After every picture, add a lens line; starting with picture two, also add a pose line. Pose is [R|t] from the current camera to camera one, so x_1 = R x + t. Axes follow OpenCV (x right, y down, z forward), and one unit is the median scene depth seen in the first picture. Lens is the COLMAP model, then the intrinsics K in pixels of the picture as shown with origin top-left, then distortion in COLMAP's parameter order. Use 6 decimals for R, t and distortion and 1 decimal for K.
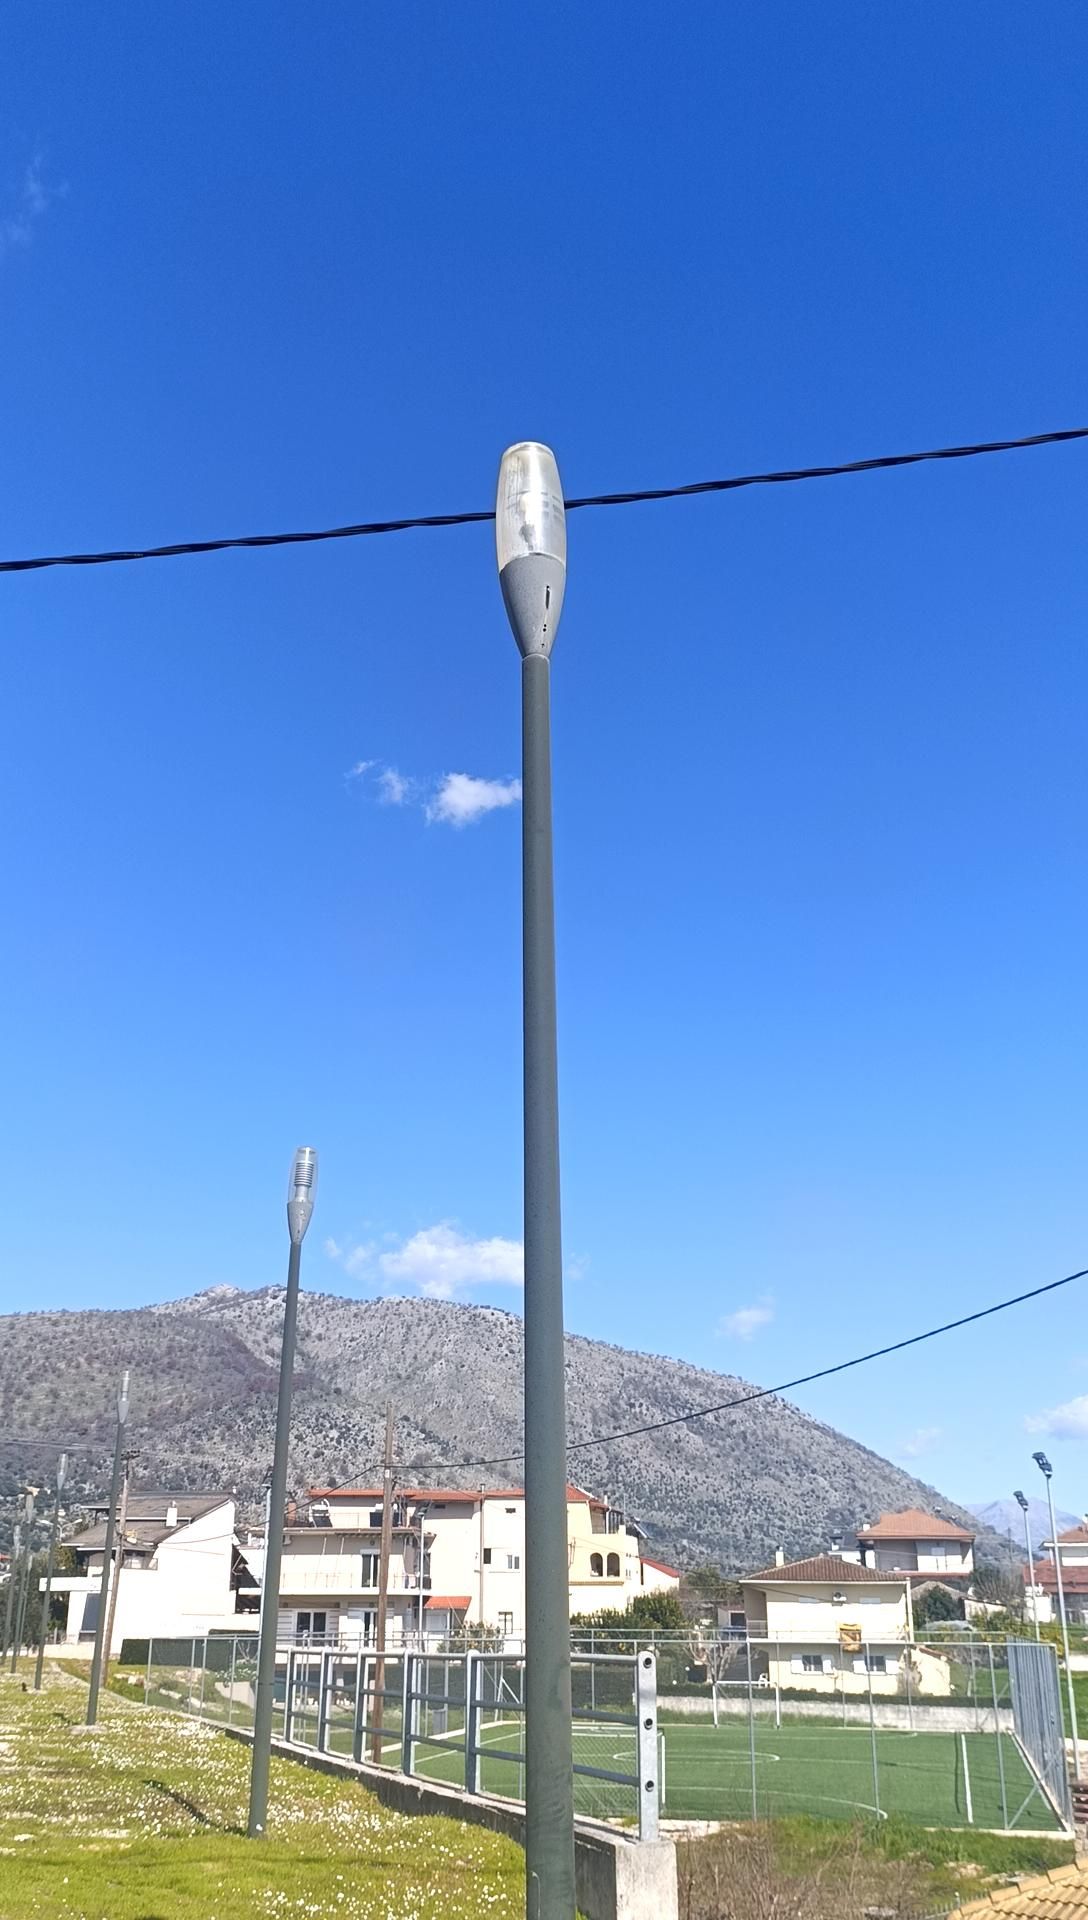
lens RADIAL K [[1657.8, 0, 532.0], [0, 1657.8, 977.4], [0, 0, 1]] dist [0.027900, -0.044484]
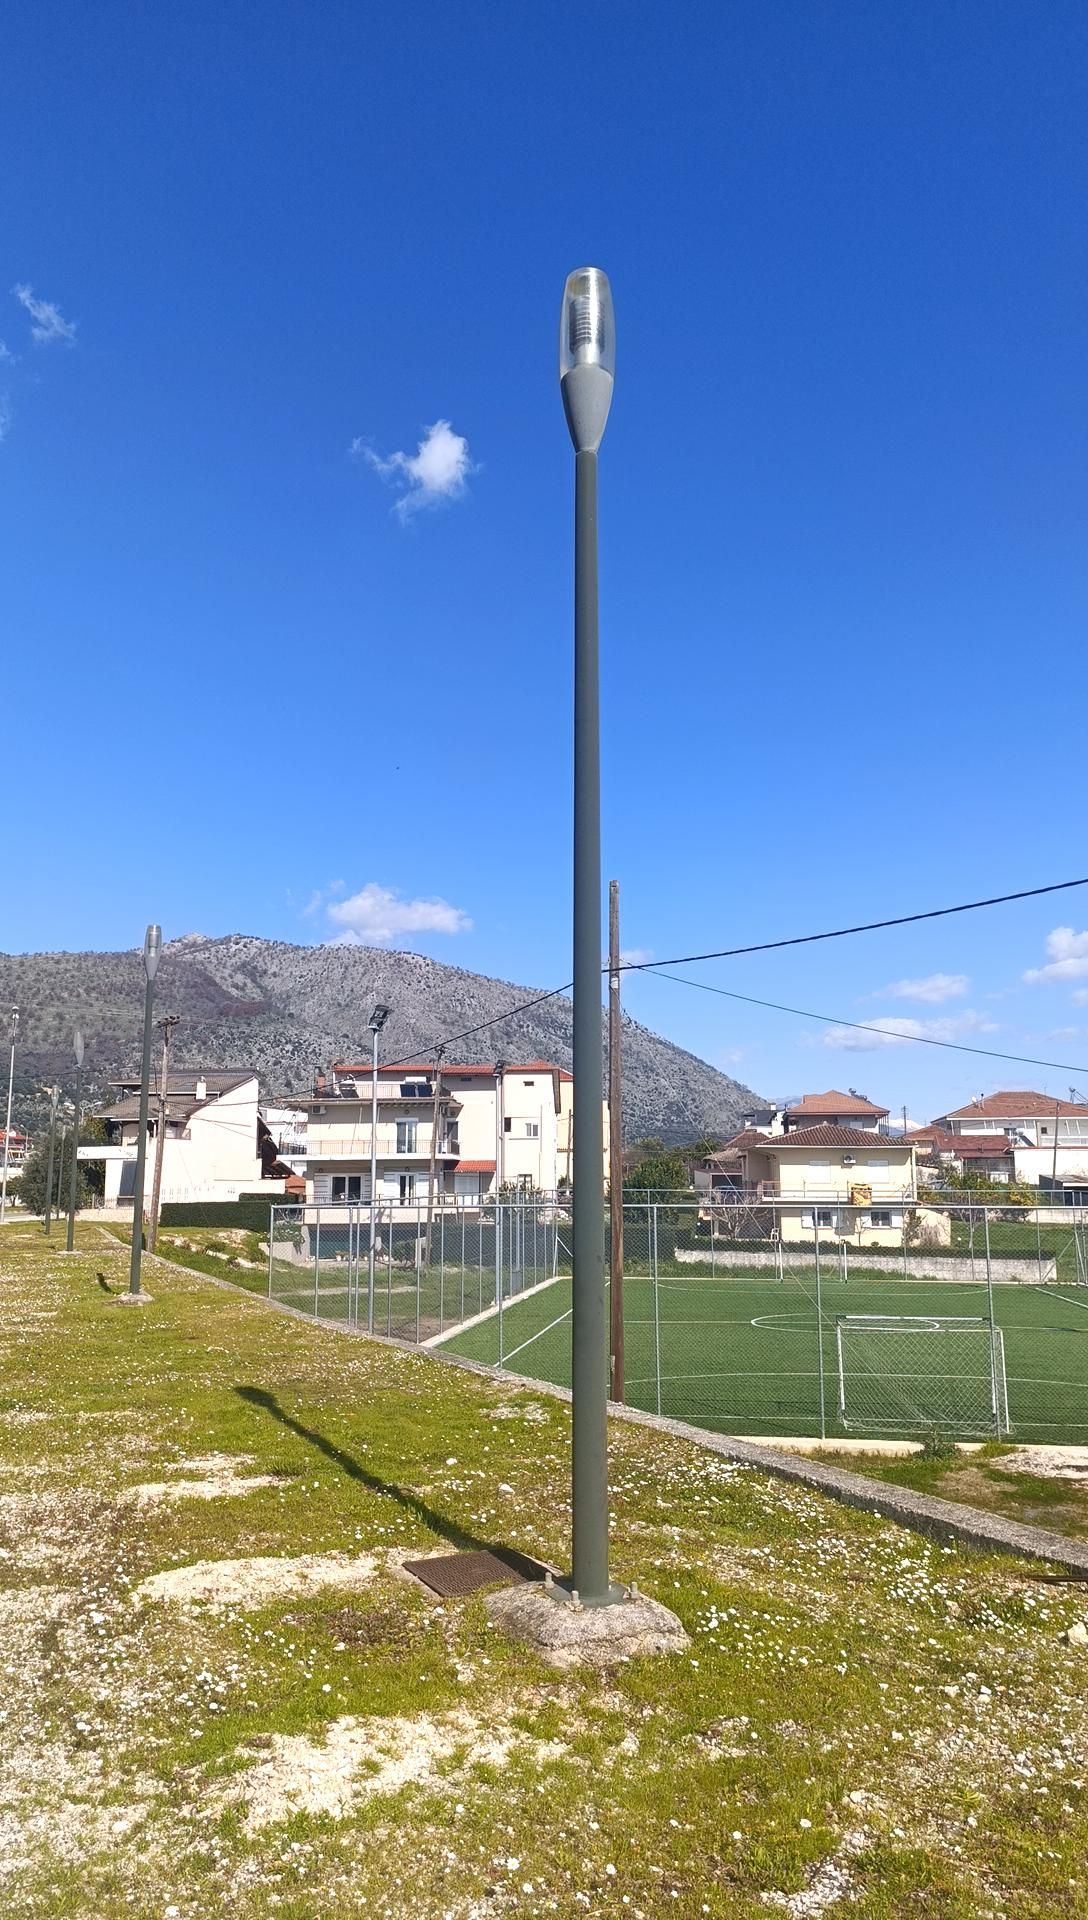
lens RADIAL K [[1303.3, 0, 545.0], [0, 1303.3, 990.5], [0, 0, 1]] dist [0.065644, -0.018612]
pose [[0.996646, 0.004157, 0.081733, -0.052130], [-0.022140, 0.975162, 0.220383, 0.059370], [-0.078787, -0.221453, 0.971983, 0.154050]]
